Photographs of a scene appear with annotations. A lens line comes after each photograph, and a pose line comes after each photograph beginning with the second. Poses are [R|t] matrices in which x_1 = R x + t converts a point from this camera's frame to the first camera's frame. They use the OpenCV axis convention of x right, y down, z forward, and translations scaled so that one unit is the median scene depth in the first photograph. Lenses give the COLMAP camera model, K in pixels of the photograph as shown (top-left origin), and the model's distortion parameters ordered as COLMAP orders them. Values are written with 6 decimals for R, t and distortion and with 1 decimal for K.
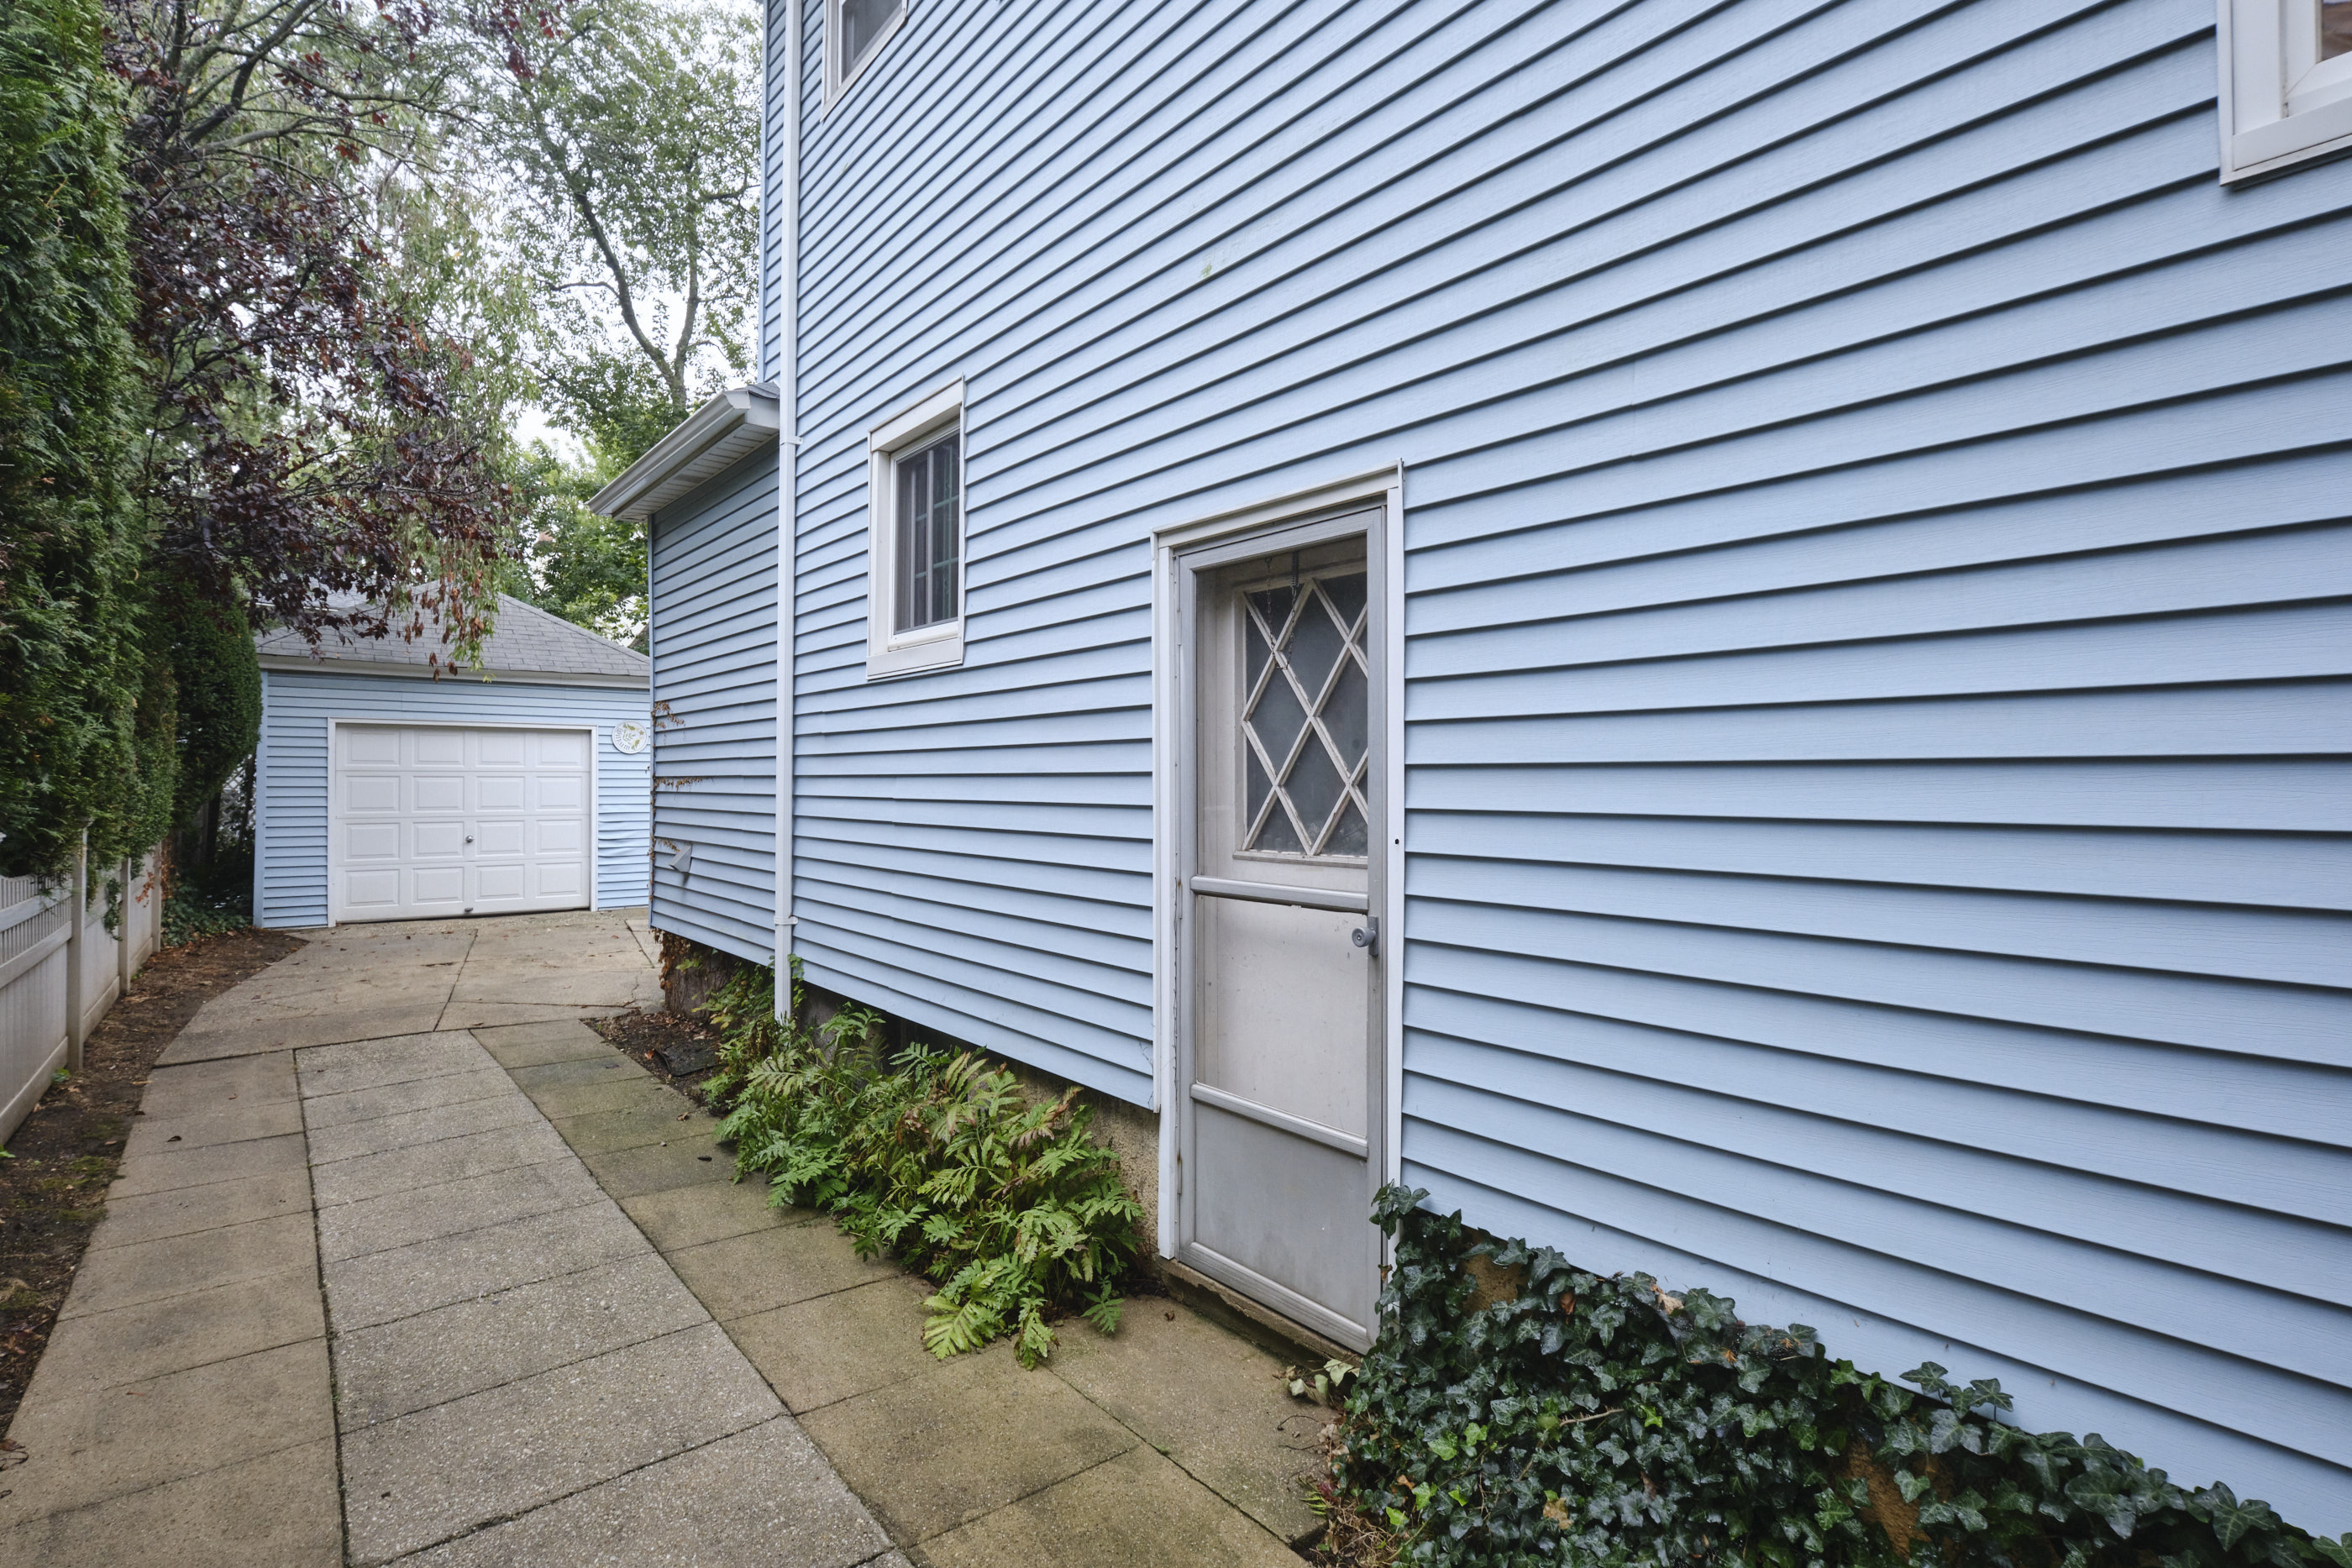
lens RADIAL K [[1108.0, 0, 1170.1], [0, 1108.0, 769.8], [0, 0, 1]] dist [0.000204, -0.000013]
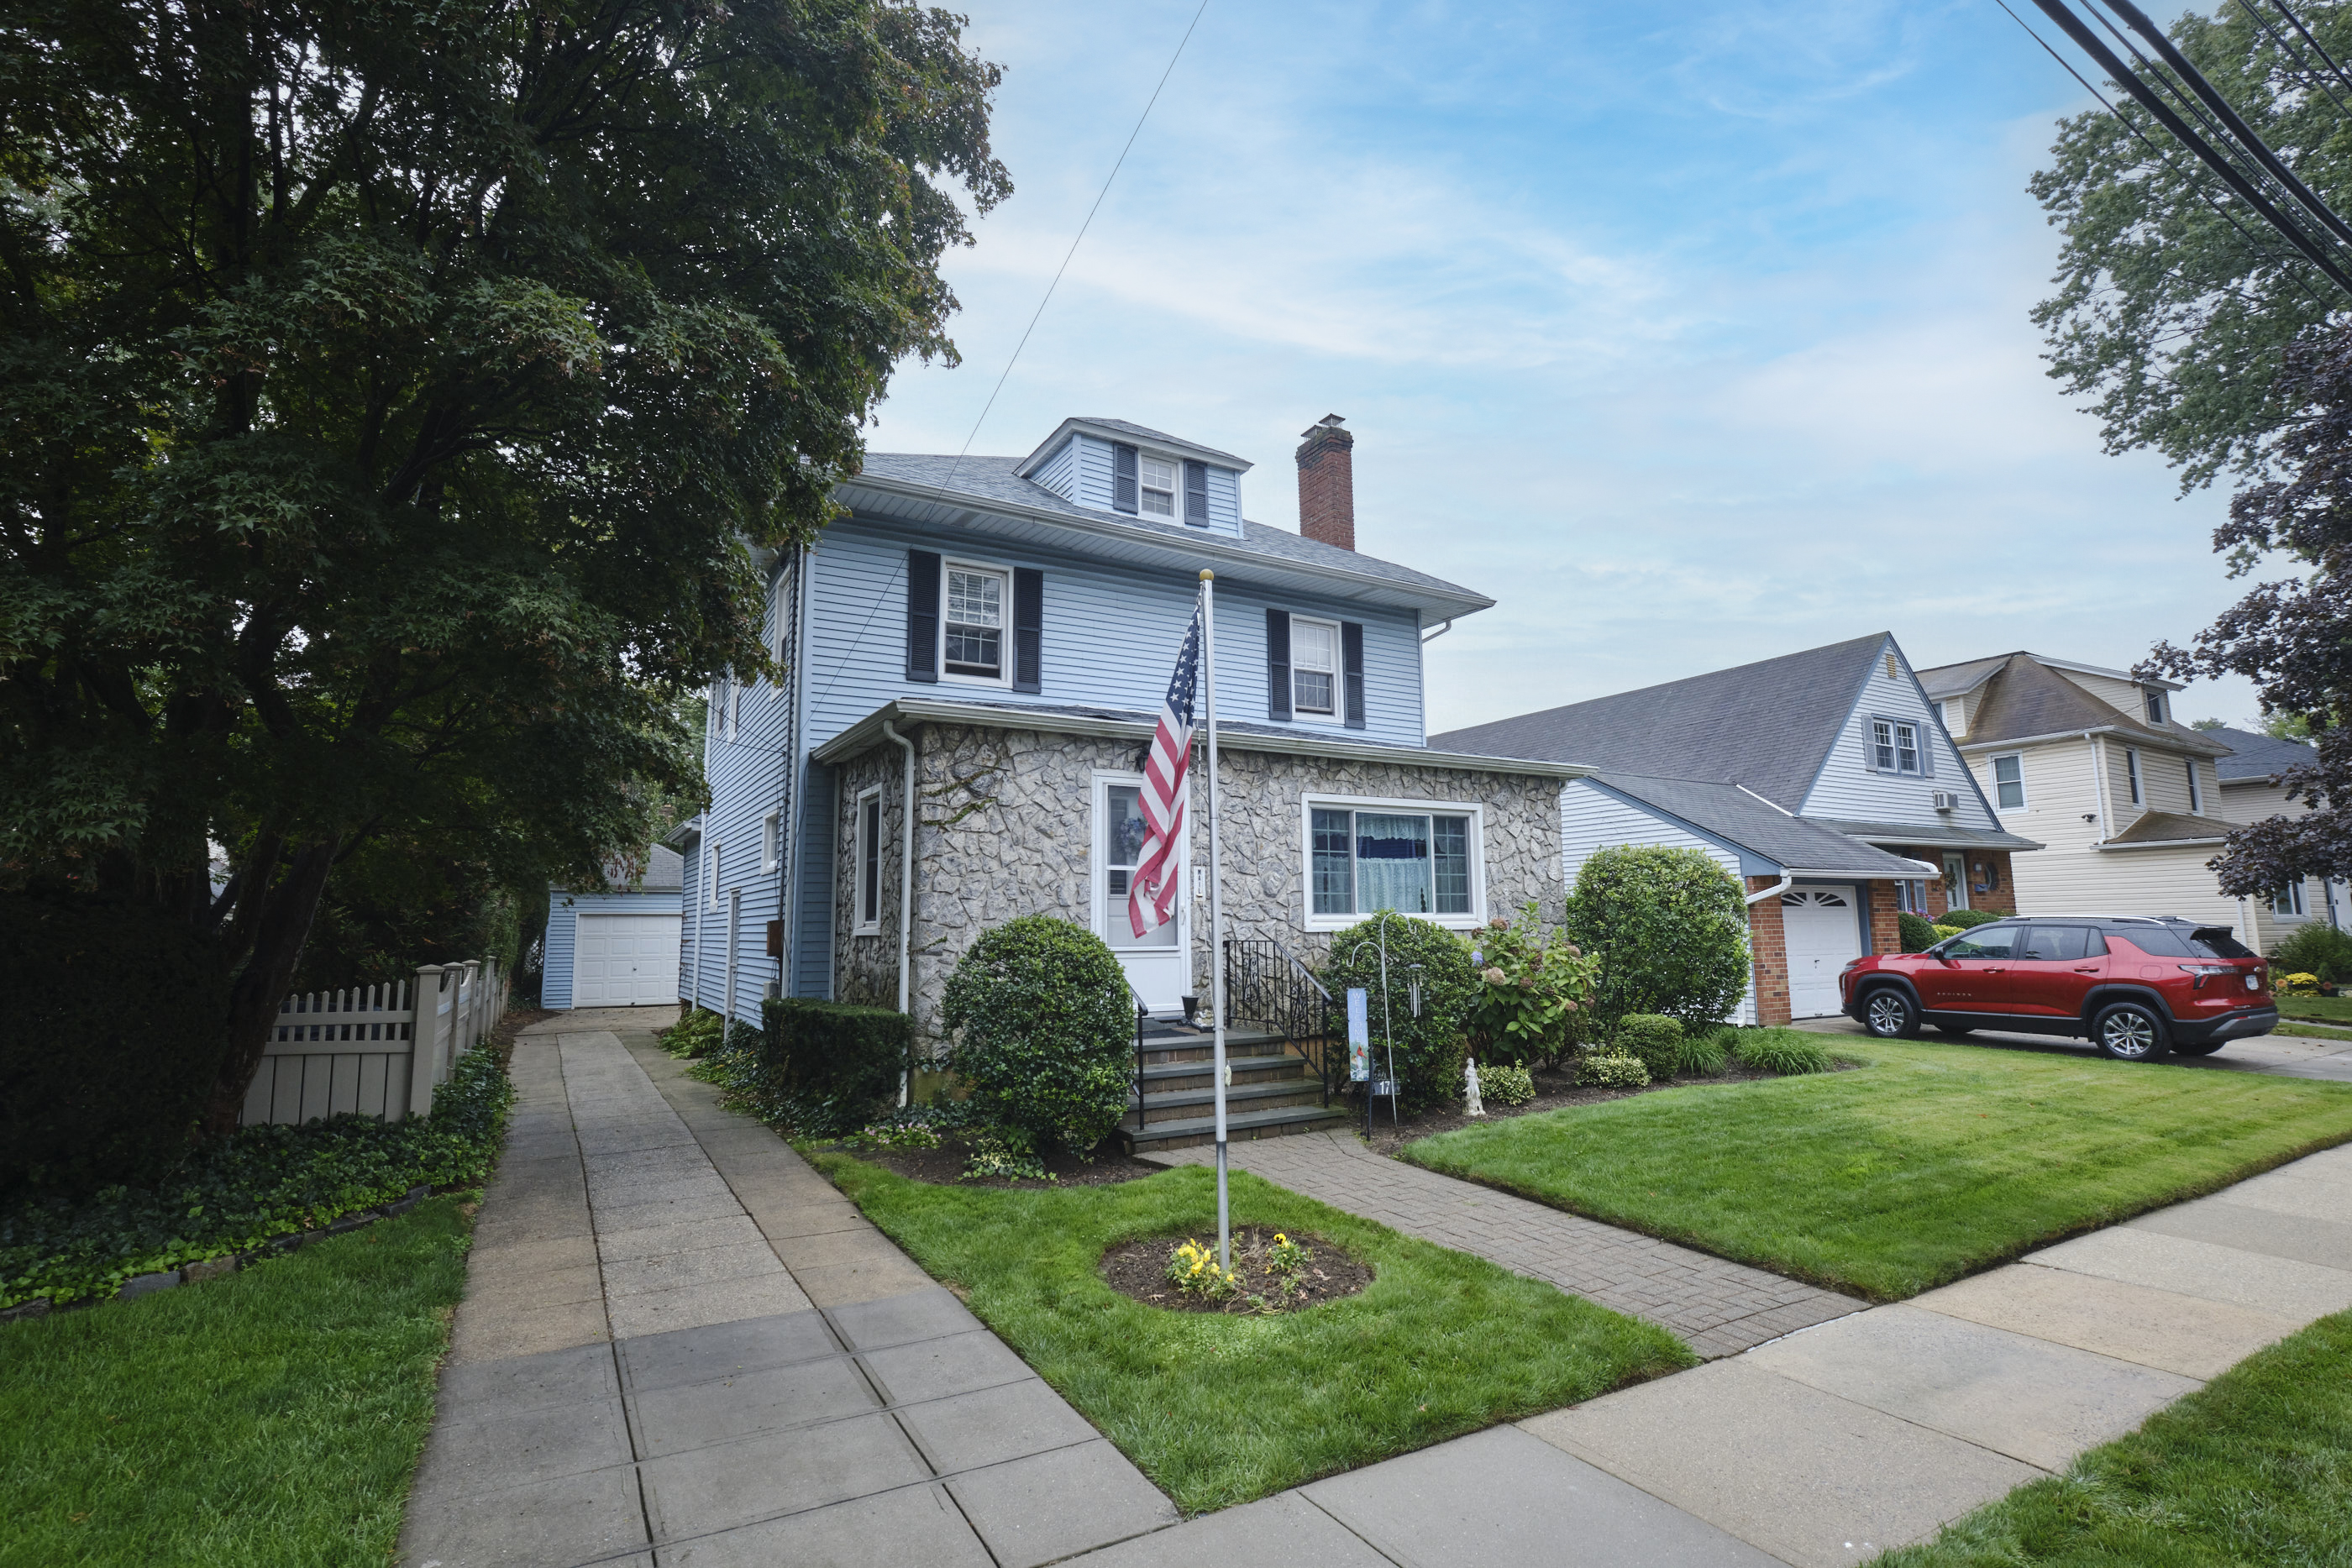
lens RADIAL K [[1077.7, 0, 1172.7], [0, 1077.7, 784.6], [0, 0, 1]] dist [-0.016794, 0.000080]
pose [[0.988039, -0.032276, -0.150786, 0.987416], [0.013535, 0.992228, -0.123697, -0.025446], [0.153606, 0.120176, 0.980797, -1.248776]]
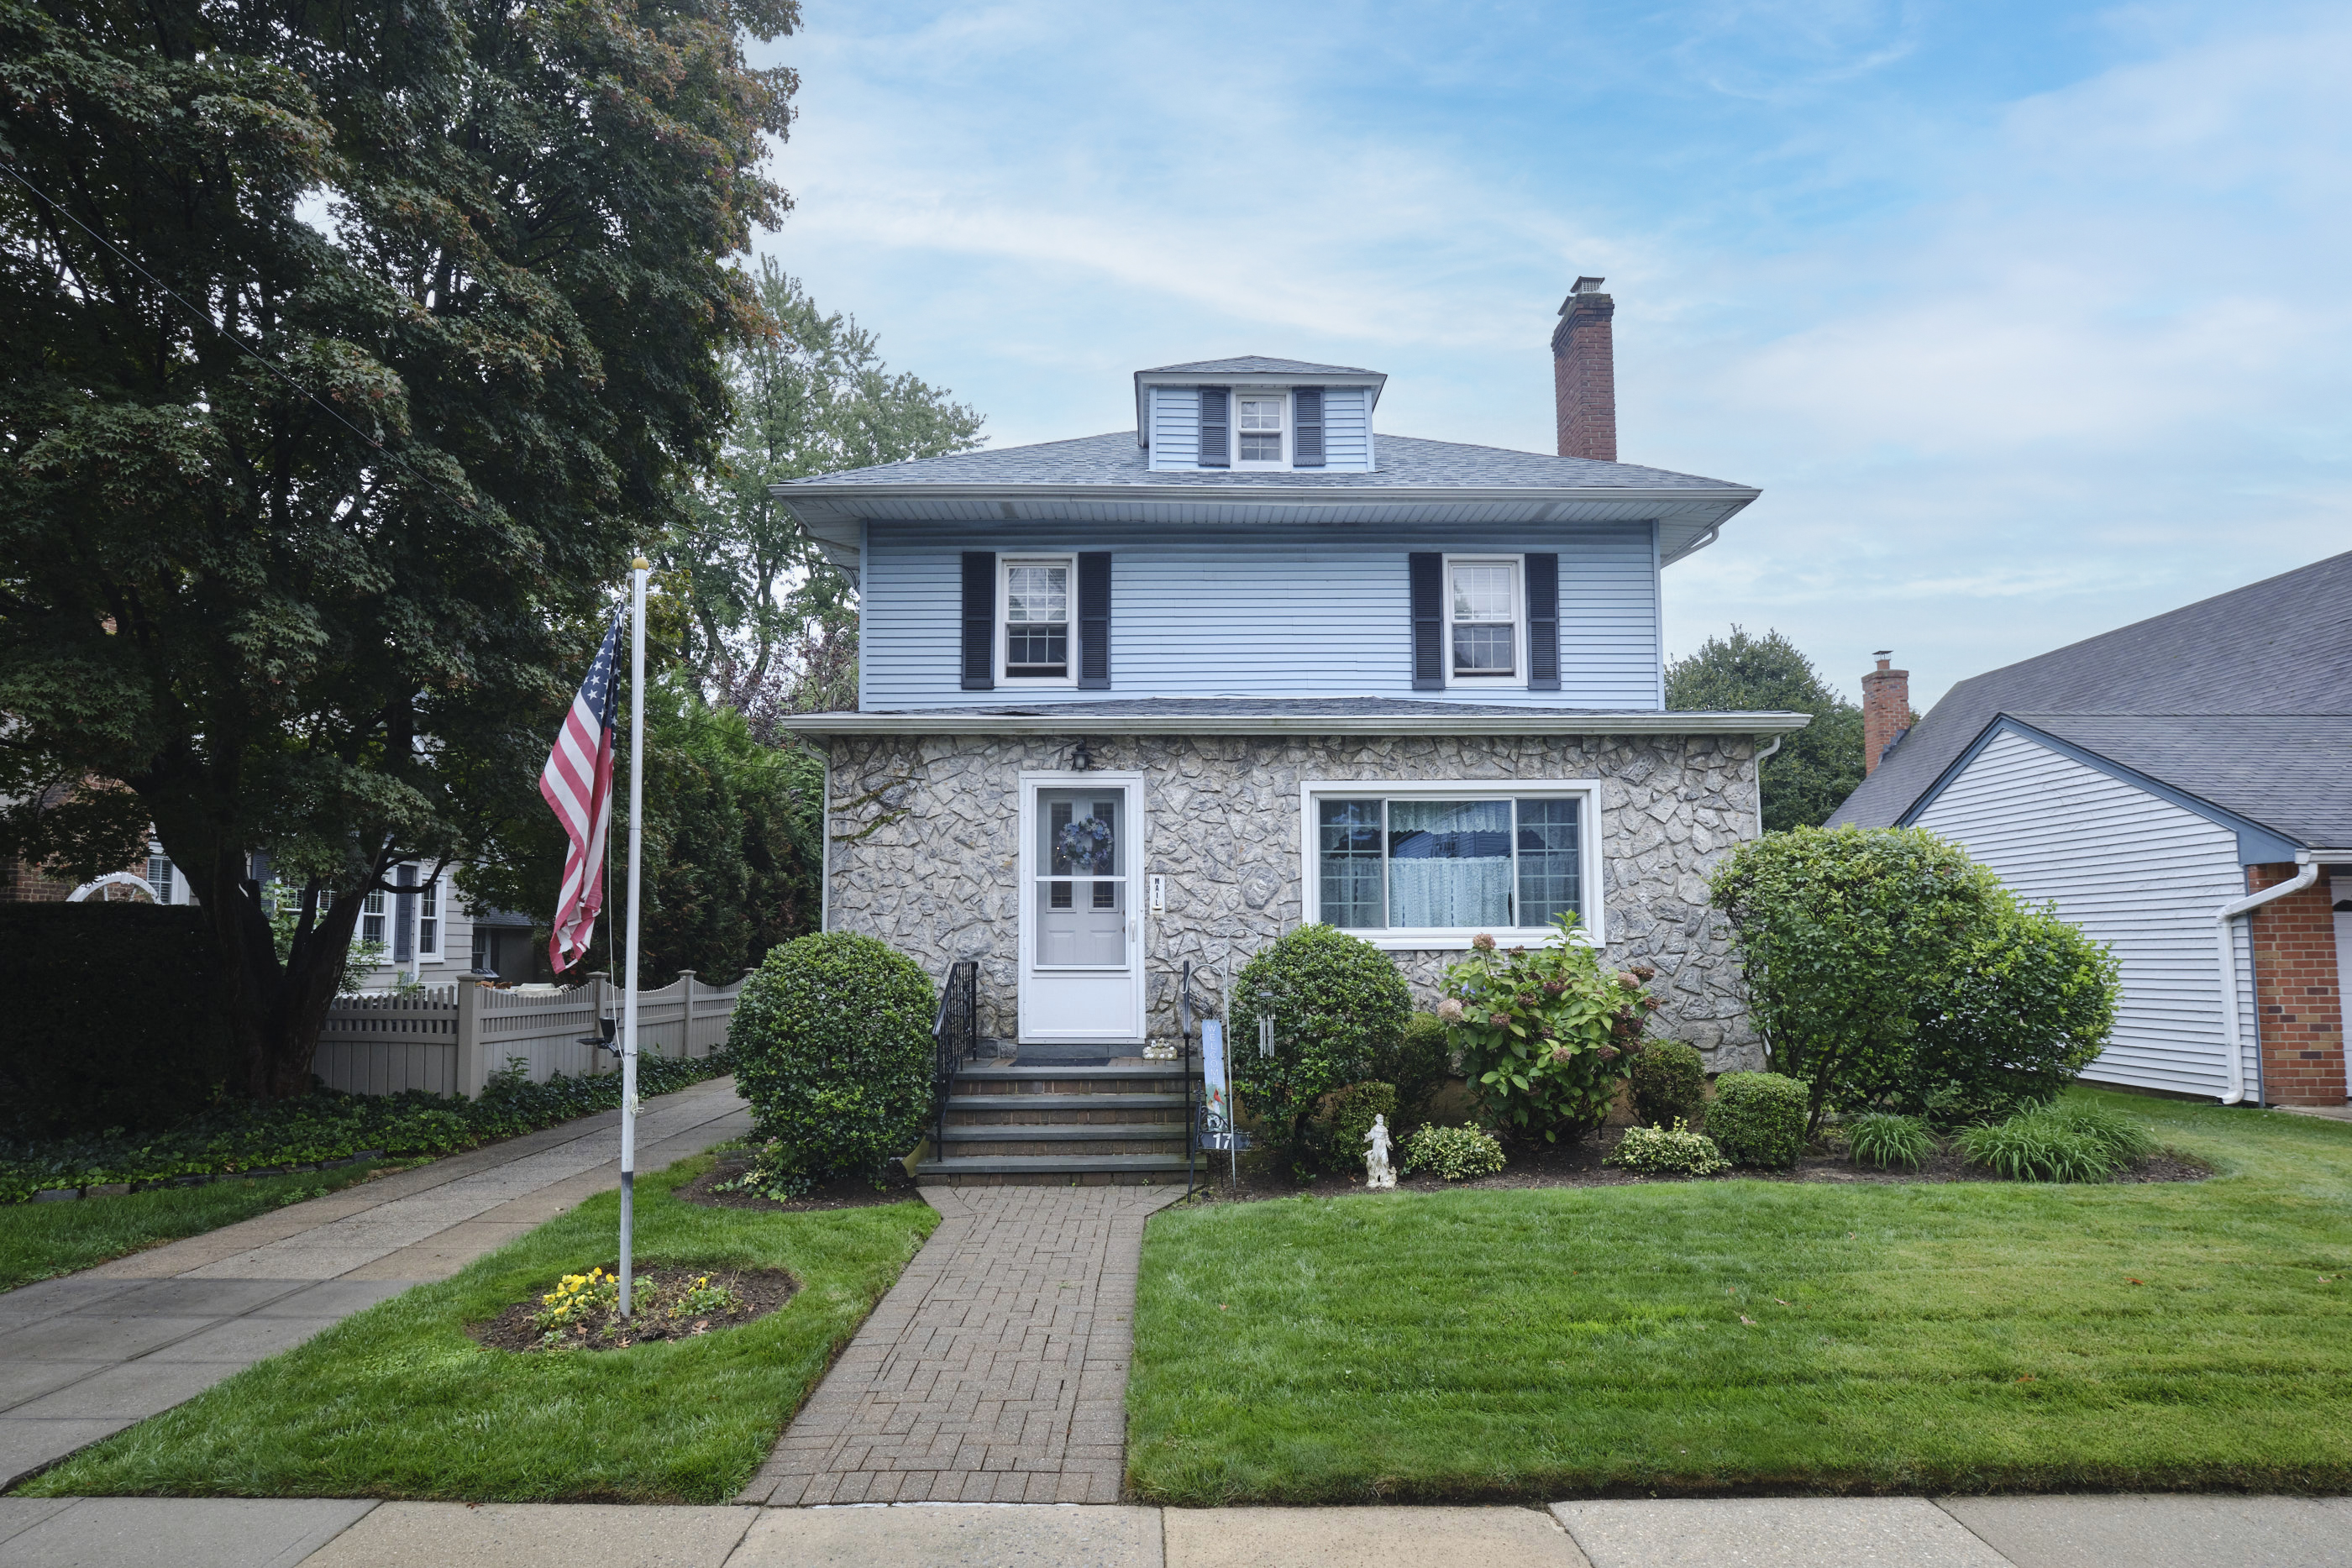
lens RADIAL K [[1172.7, 0, 1184.6], [0, 1172.7, 864.9], [0, 0, 1]] dist [-0.016113, 0.001882]
pose [[0.792171, -0.047474, -0.608449, 1.554449], [0.012679, 0.998035, -0.061363, -0.022192], [0.610167, 0.040896, 0.791217, -0.934426]]
